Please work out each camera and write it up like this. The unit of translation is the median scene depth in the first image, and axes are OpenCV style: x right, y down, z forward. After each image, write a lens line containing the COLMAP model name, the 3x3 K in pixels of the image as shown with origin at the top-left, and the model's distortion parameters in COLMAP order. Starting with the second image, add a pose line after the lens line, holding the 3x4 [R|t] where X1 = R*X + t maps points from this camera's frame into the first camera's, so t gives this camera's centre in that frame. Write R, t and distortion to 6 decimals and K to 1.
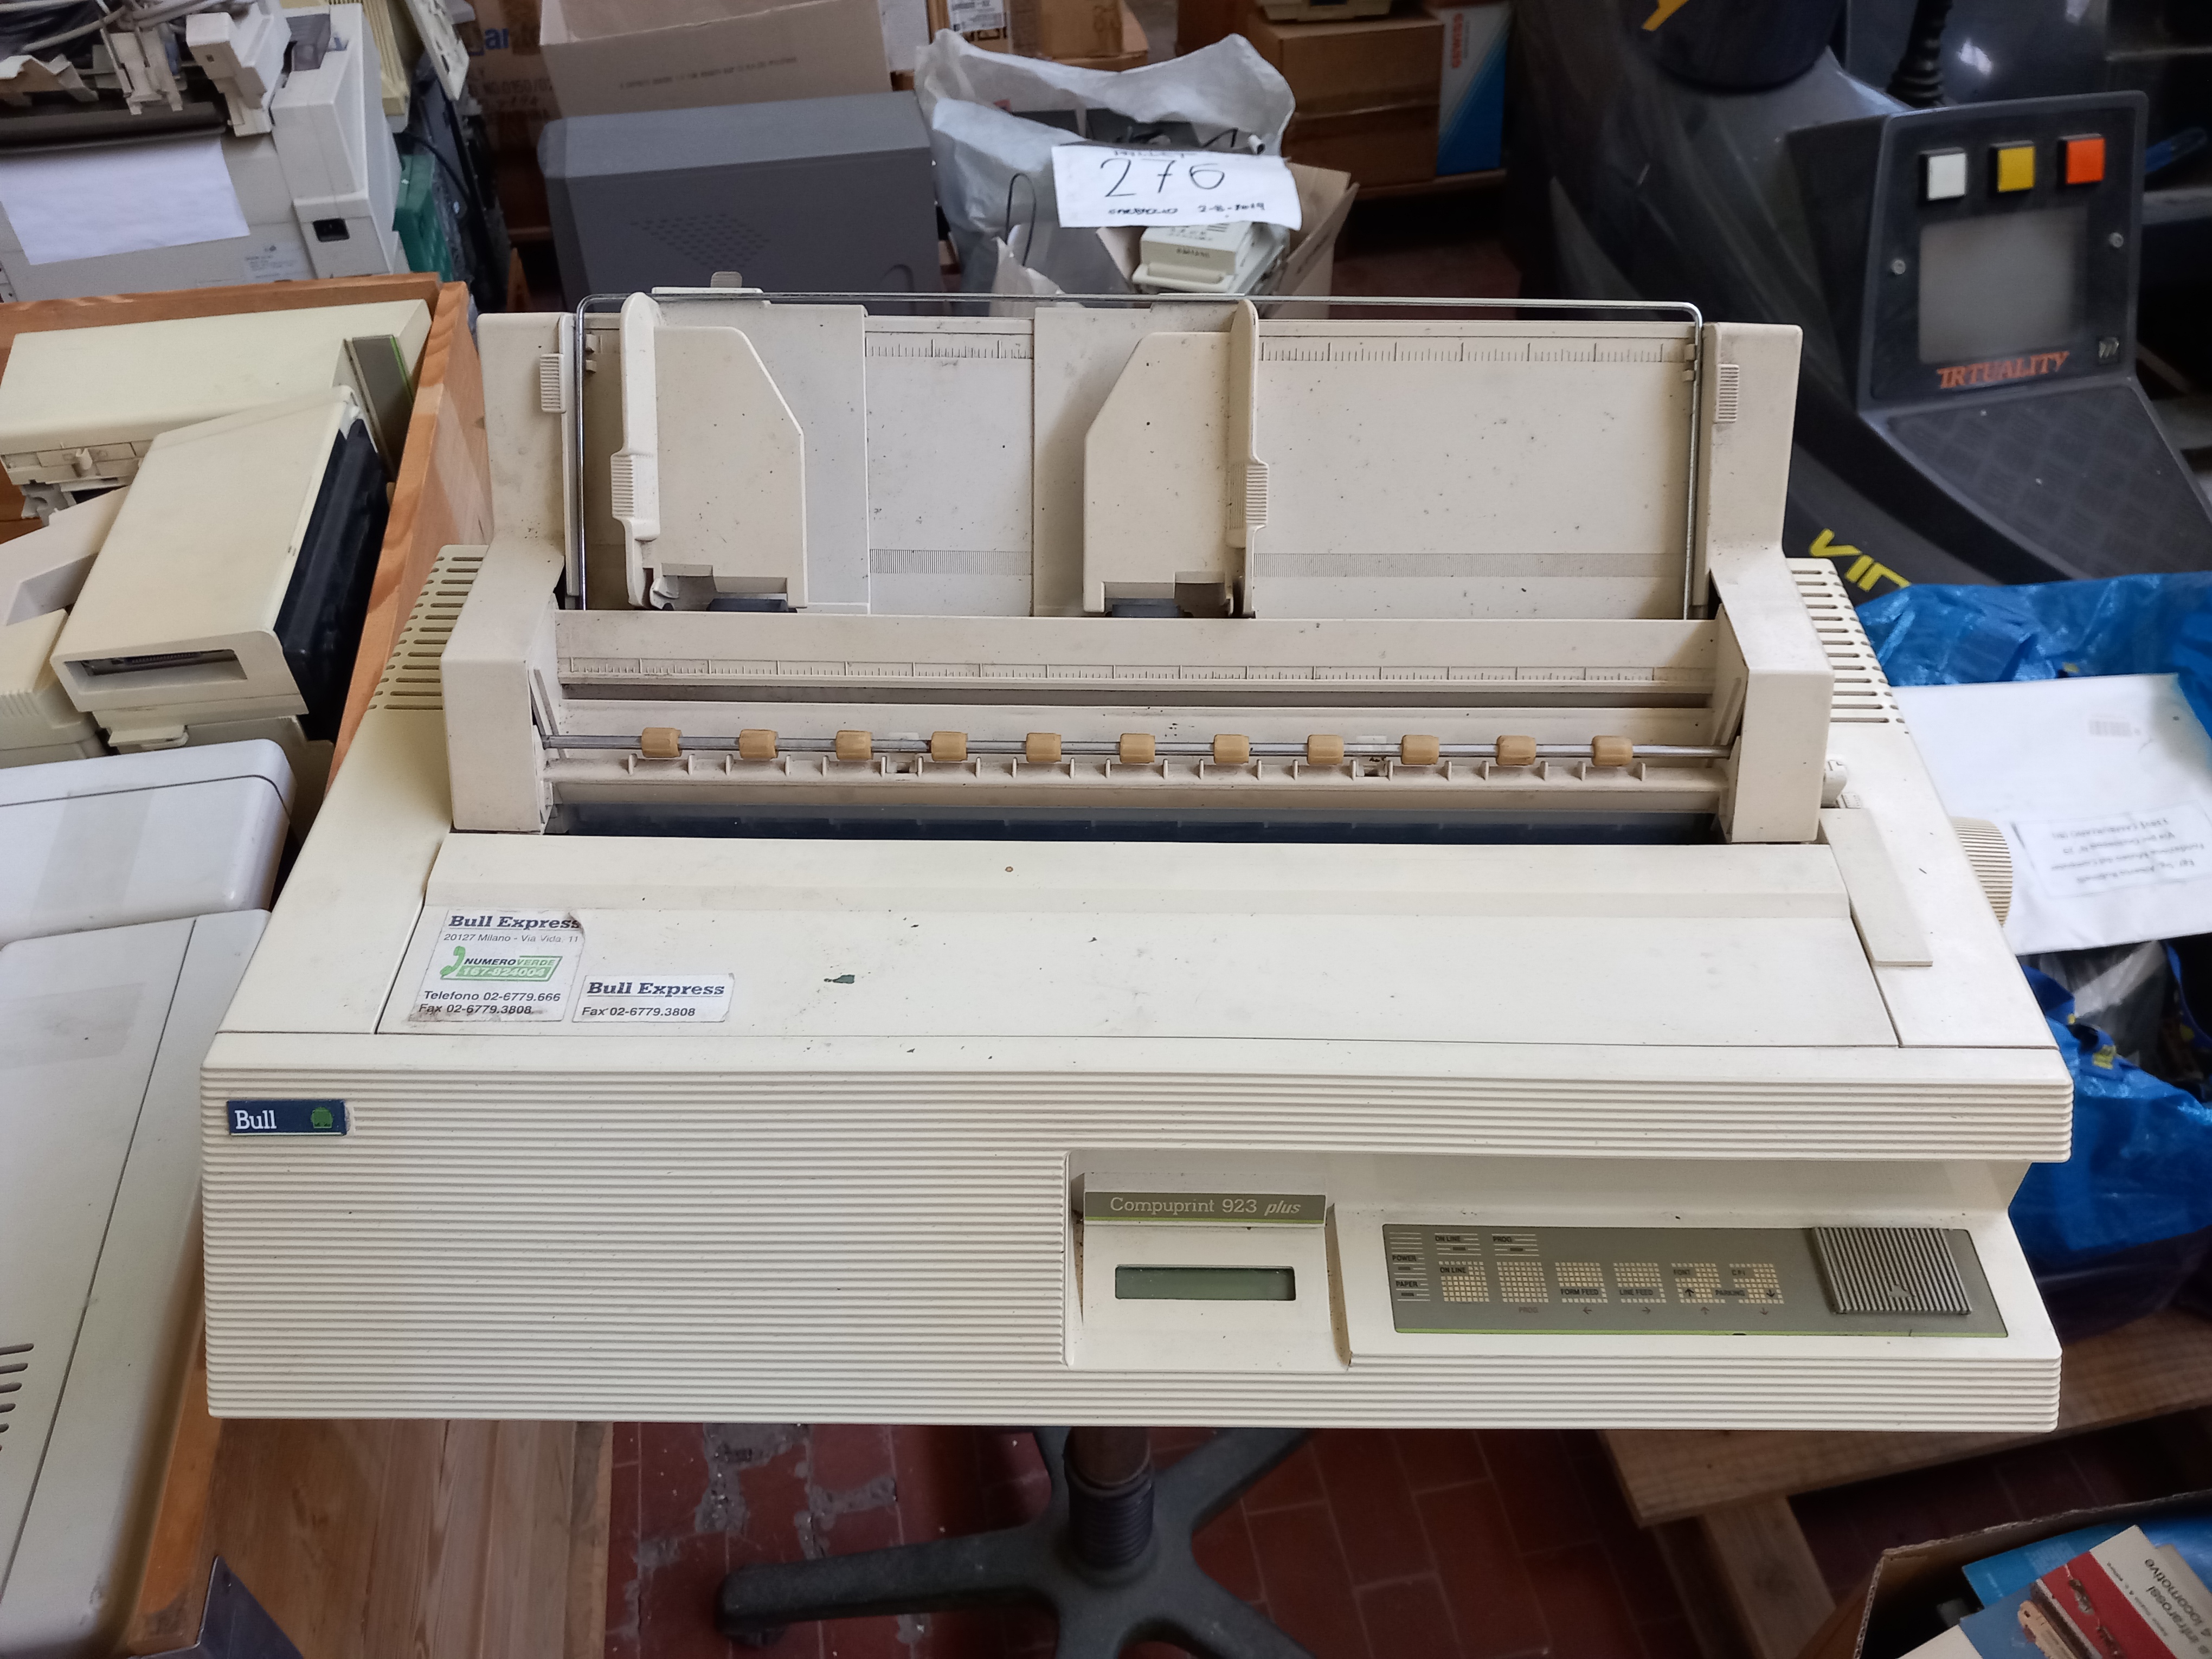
lens RADIAL K [[1721.8, 0, 1120.6], [0, 1721.8, 823.6], [0, 0, 1]] dist [0.020256, -0.053272]
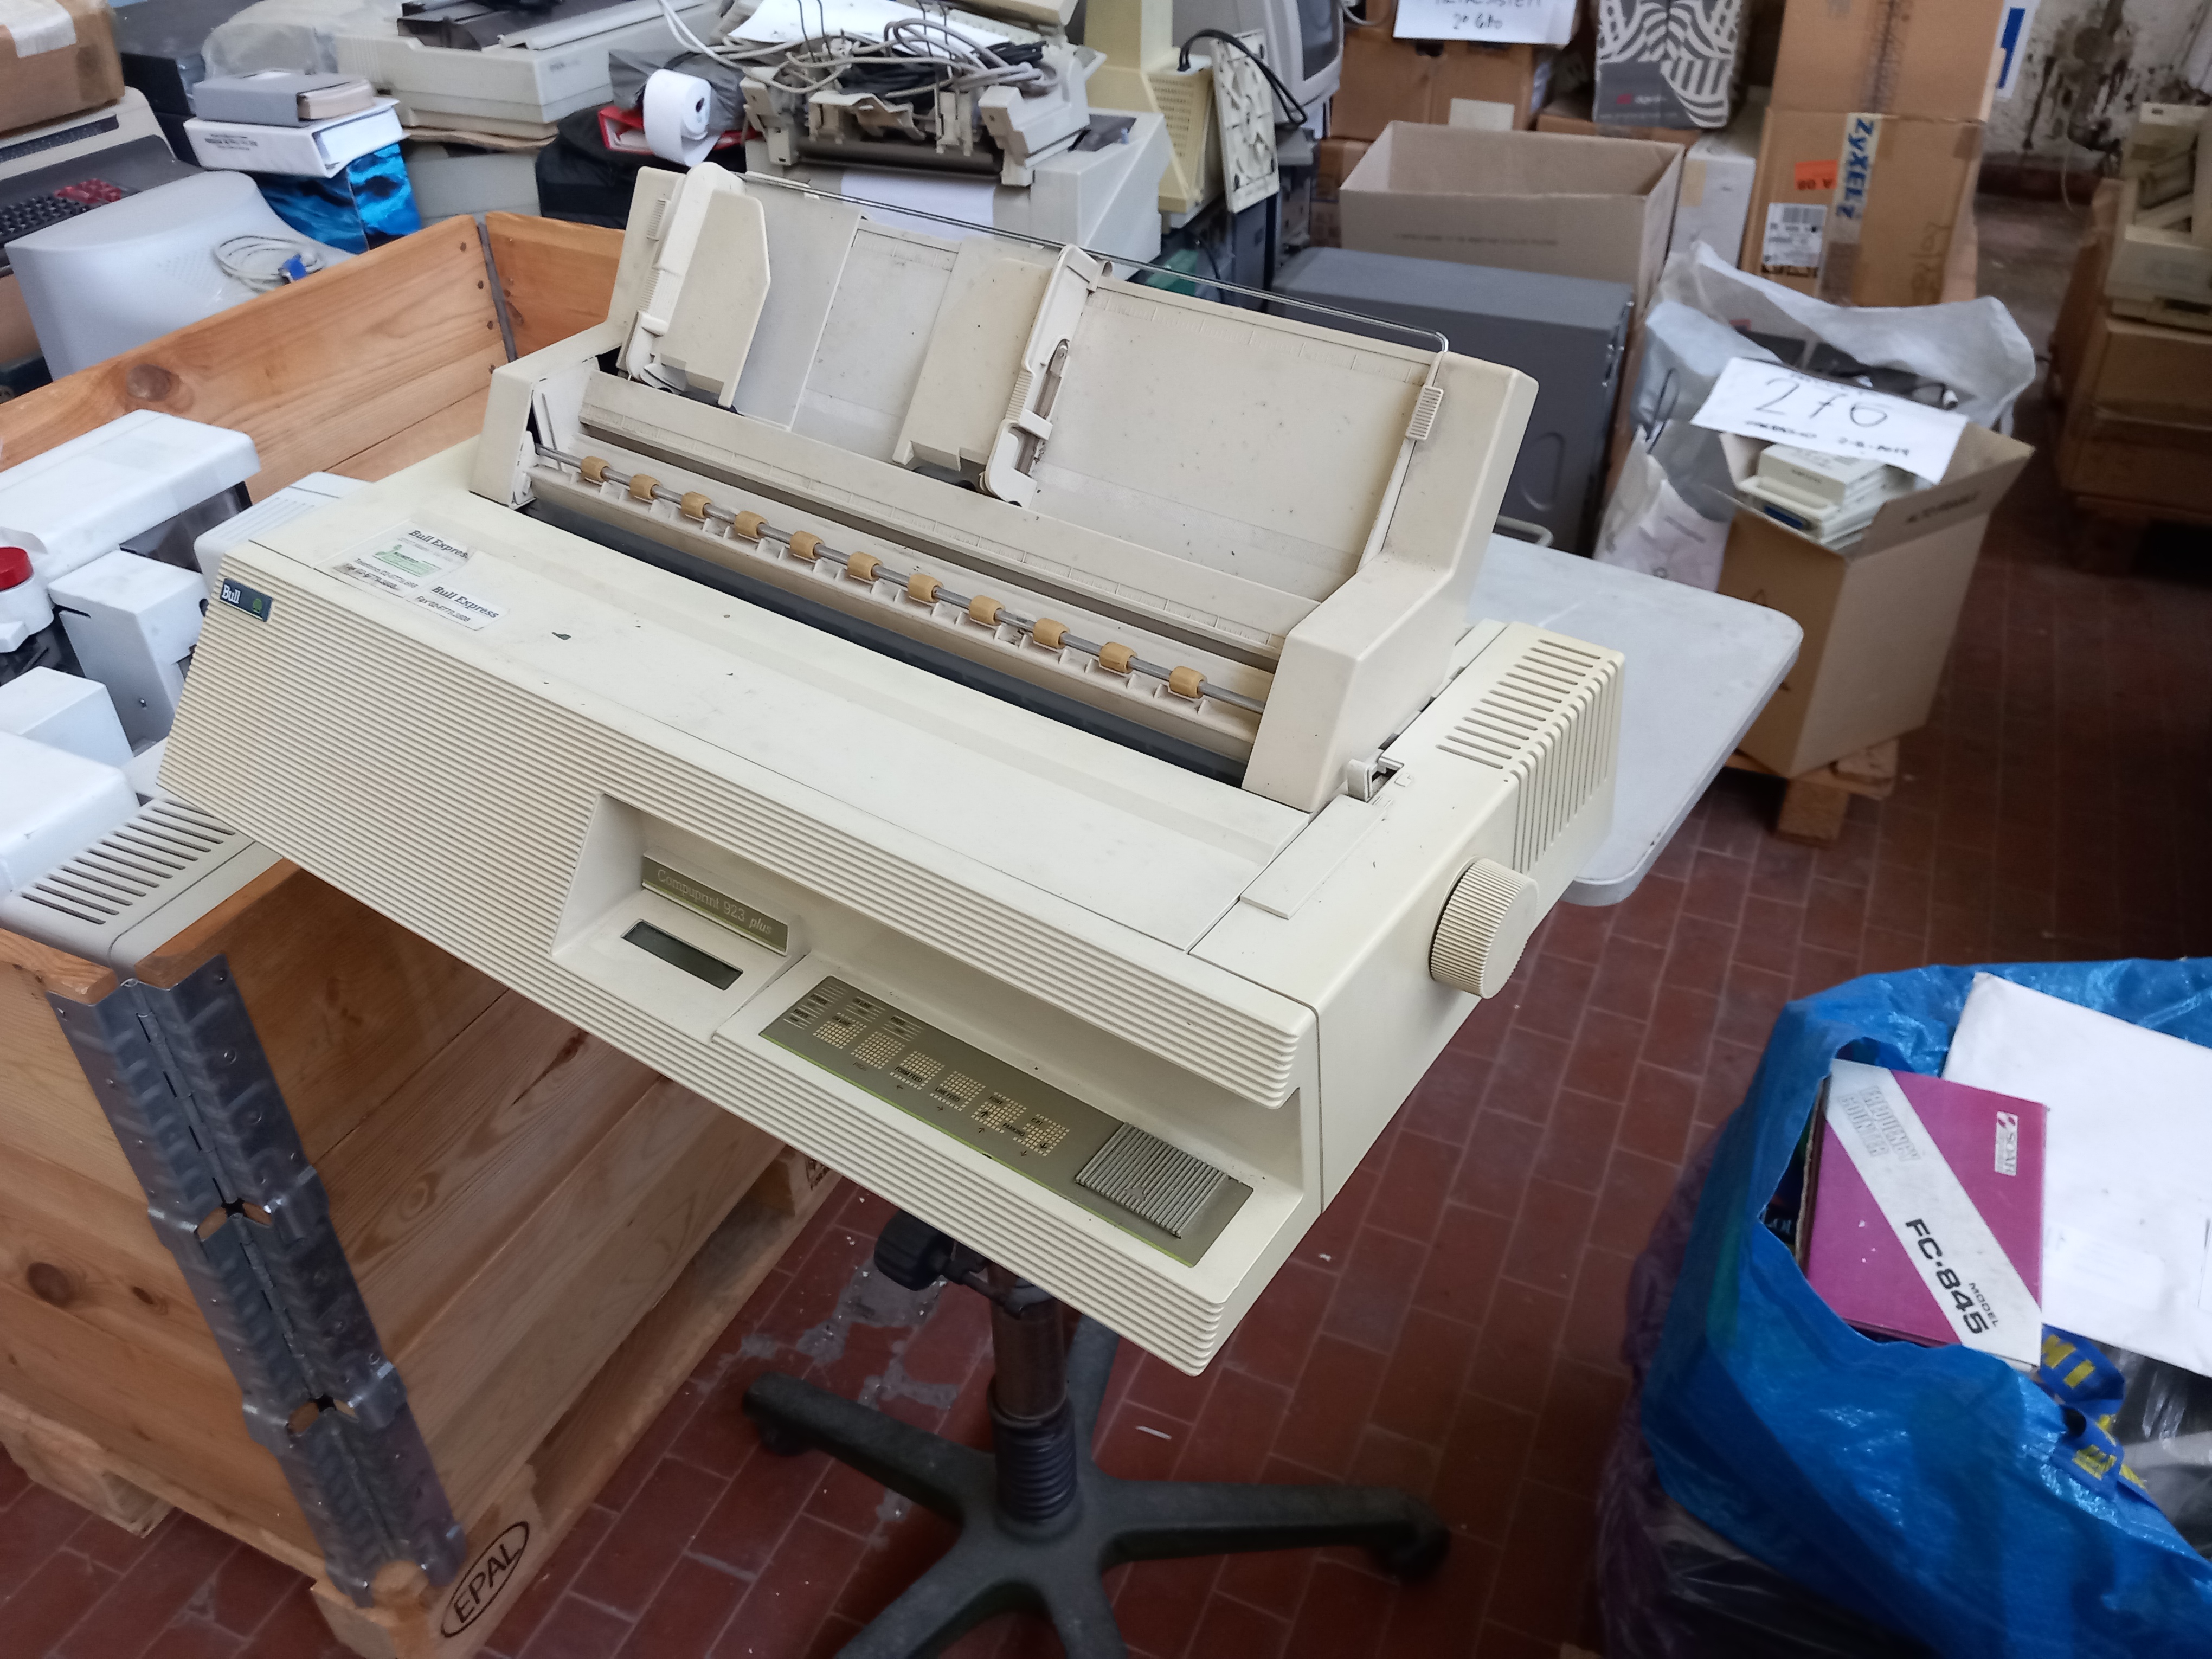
lens RADIAL K [[1721.8, 0, 1127.0], [0, 1721.8, 833.5], [0, 0, 1]] dist [0.020256, -0.053272]
pose [[0.827414, 0.329346, -0.454882, 0.825017], [-0.380622, 0.924444, -0.023017, 0.093911], [0.412932, 0.192183, 0.890254, 0.021712]]
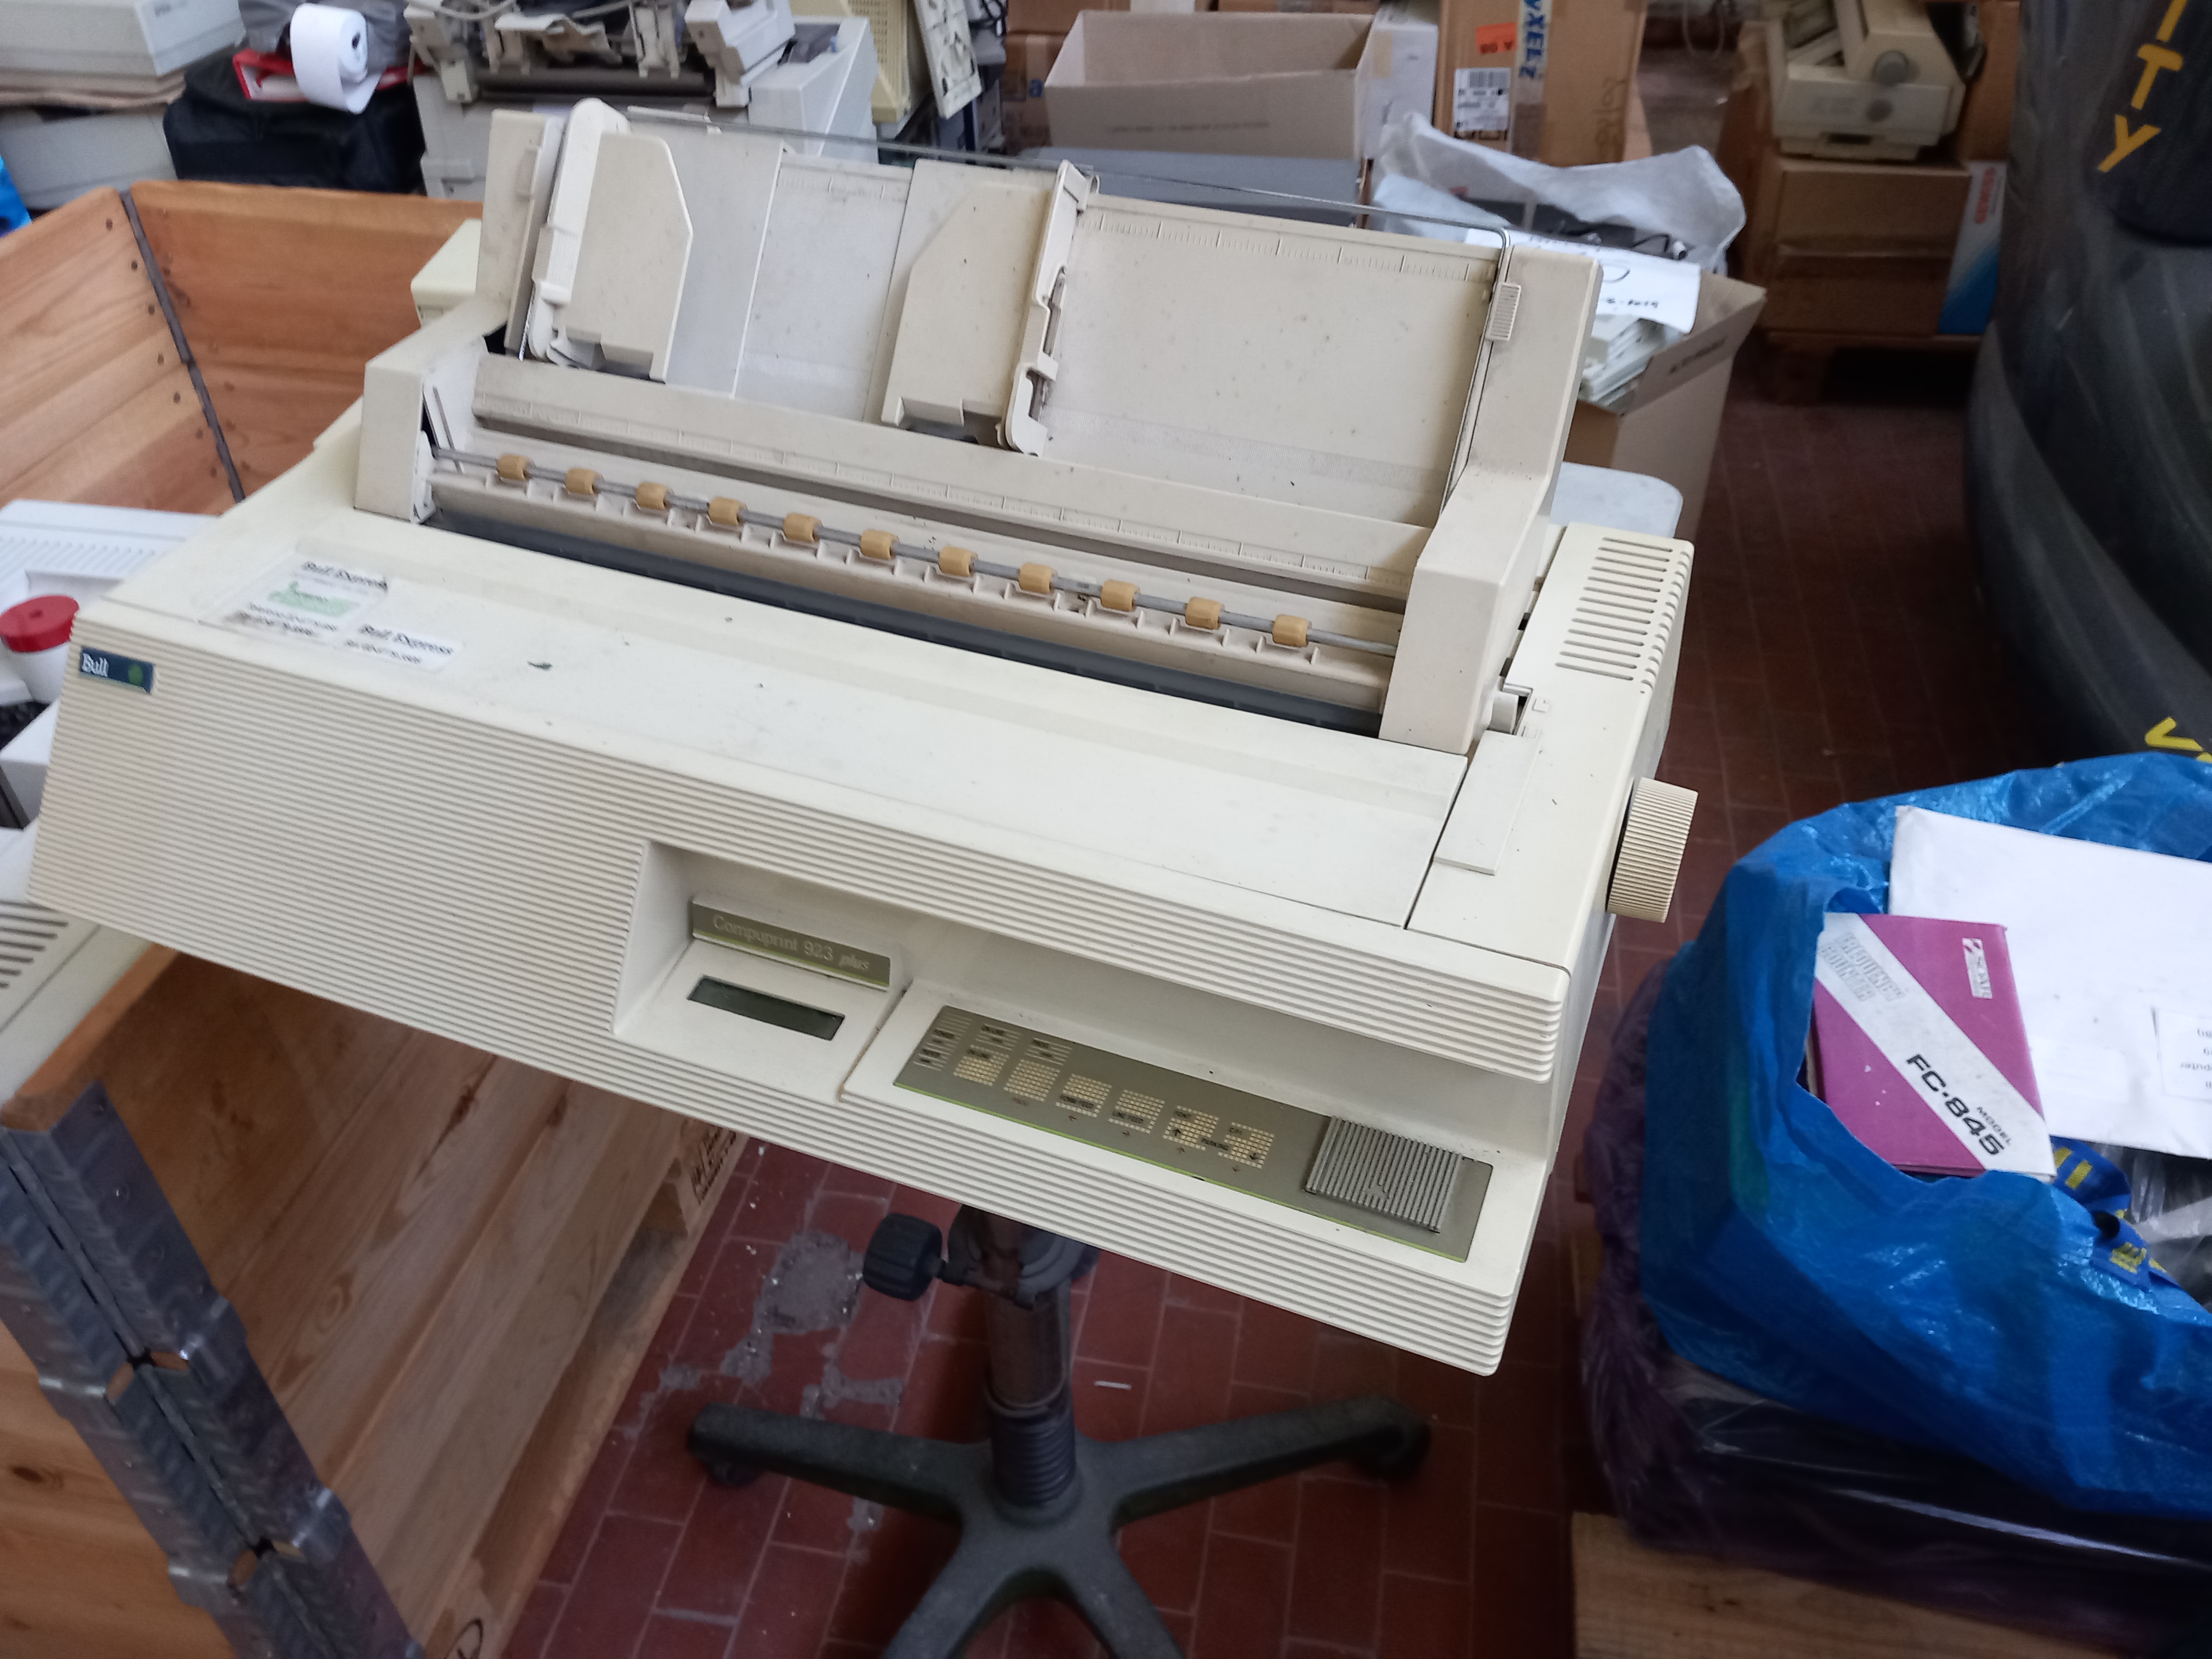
lens RADIAL K [[1721.8, 0, 1121.4], [0, 1721.8, 825.9], [0, 0, 1]] dist [0.020256, -0.053272]
pose [[0.931285, 0.221633, -0.289116, 0.535842], [-0.241262, 0.969877, -0.033645, 0.136210], [0.272950, 0.101086, 0.956703, 0.012064]]
